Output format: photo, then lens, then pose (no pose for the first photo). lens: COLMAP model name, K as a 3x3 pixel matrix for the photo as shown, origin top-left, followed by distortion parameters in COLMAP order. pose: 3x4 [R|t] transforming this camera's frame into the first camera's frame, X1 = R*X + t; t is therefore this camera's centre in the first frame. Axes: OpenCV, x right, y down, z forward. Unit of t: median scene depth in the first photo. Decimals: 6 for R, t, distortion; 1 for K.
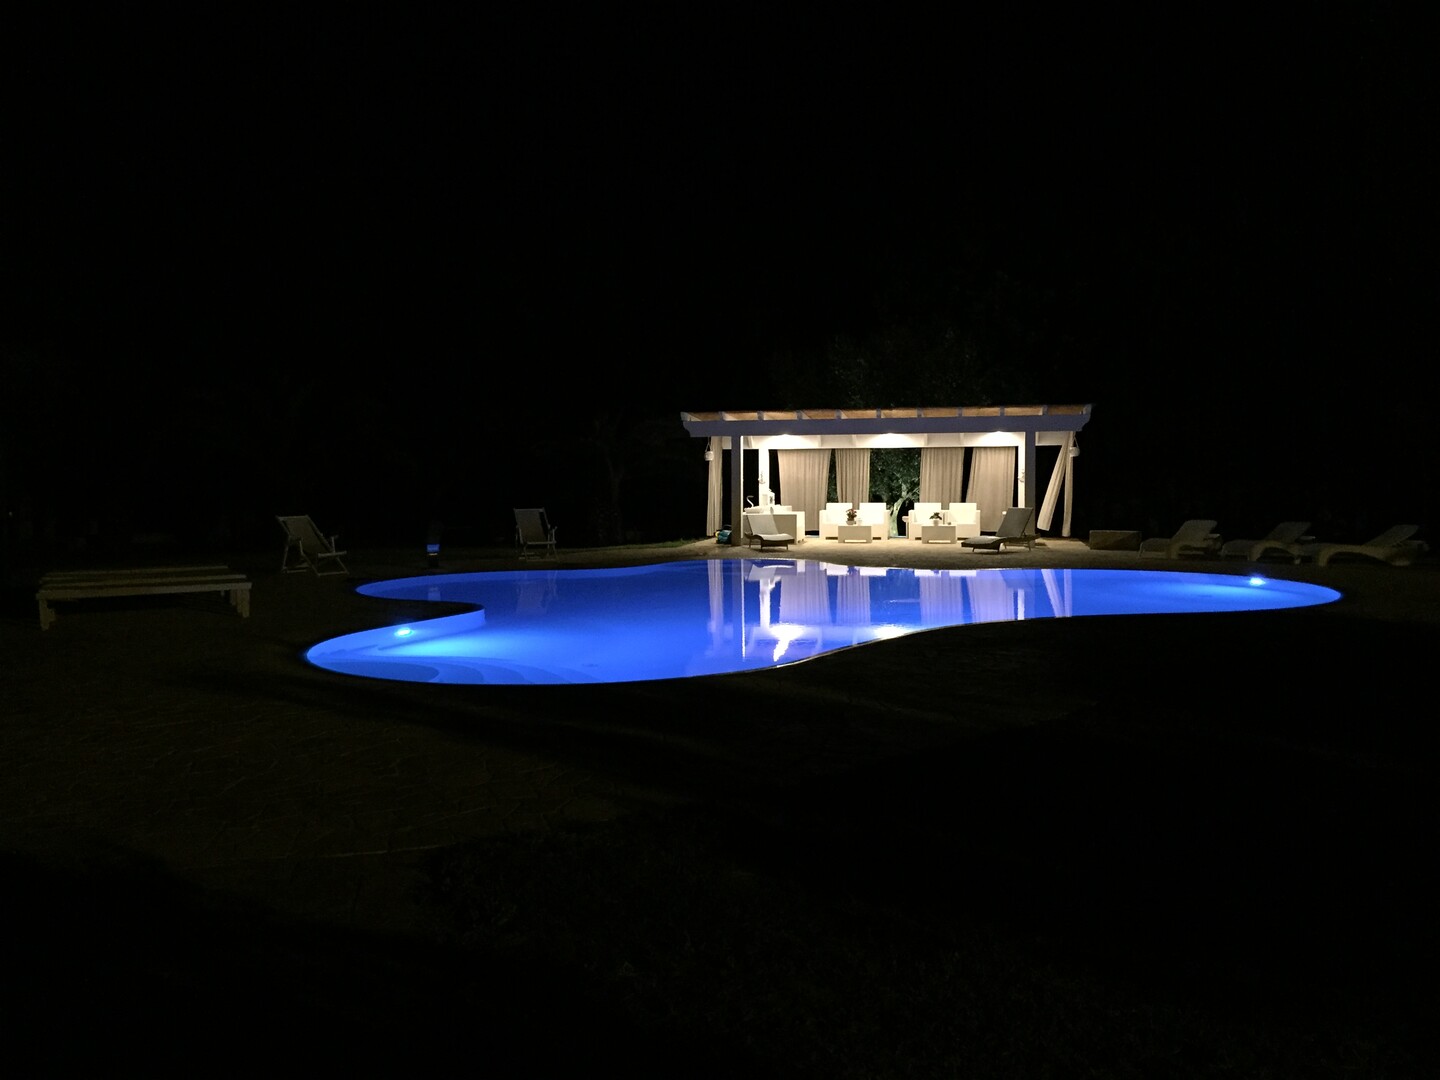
lens RADIAL K [[1306.9, 0, 727.4], [0, 1306.9, 542.8], [0, 0, 1]] dist [-0.001960, -0.000717]
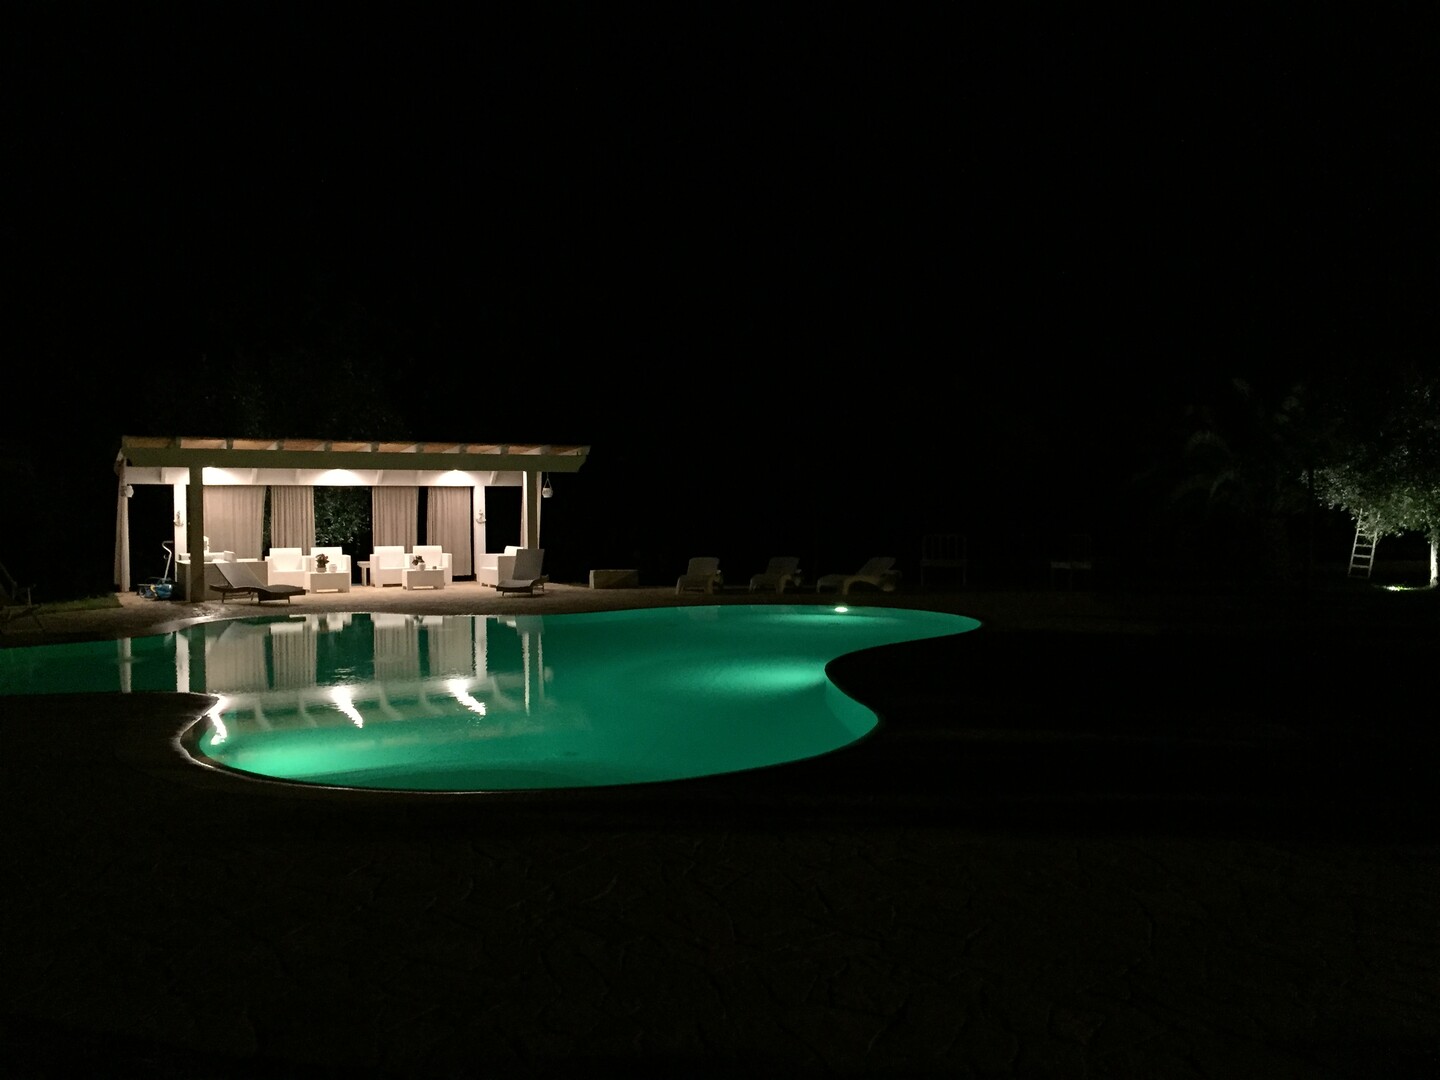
lens RADIAL K [[1311.6, 0, 720.0], [0, 1311.6, 540.0], [0, 0, 1]] dist [0.000820, 0.000575]
pose [[0.728456, -0.010242, 0.685016, -0.317892], [0.036484, 0.999049, -0.023860, -0.004653], [-0.684121, 0.042373, 0.728137, 0.178407]]
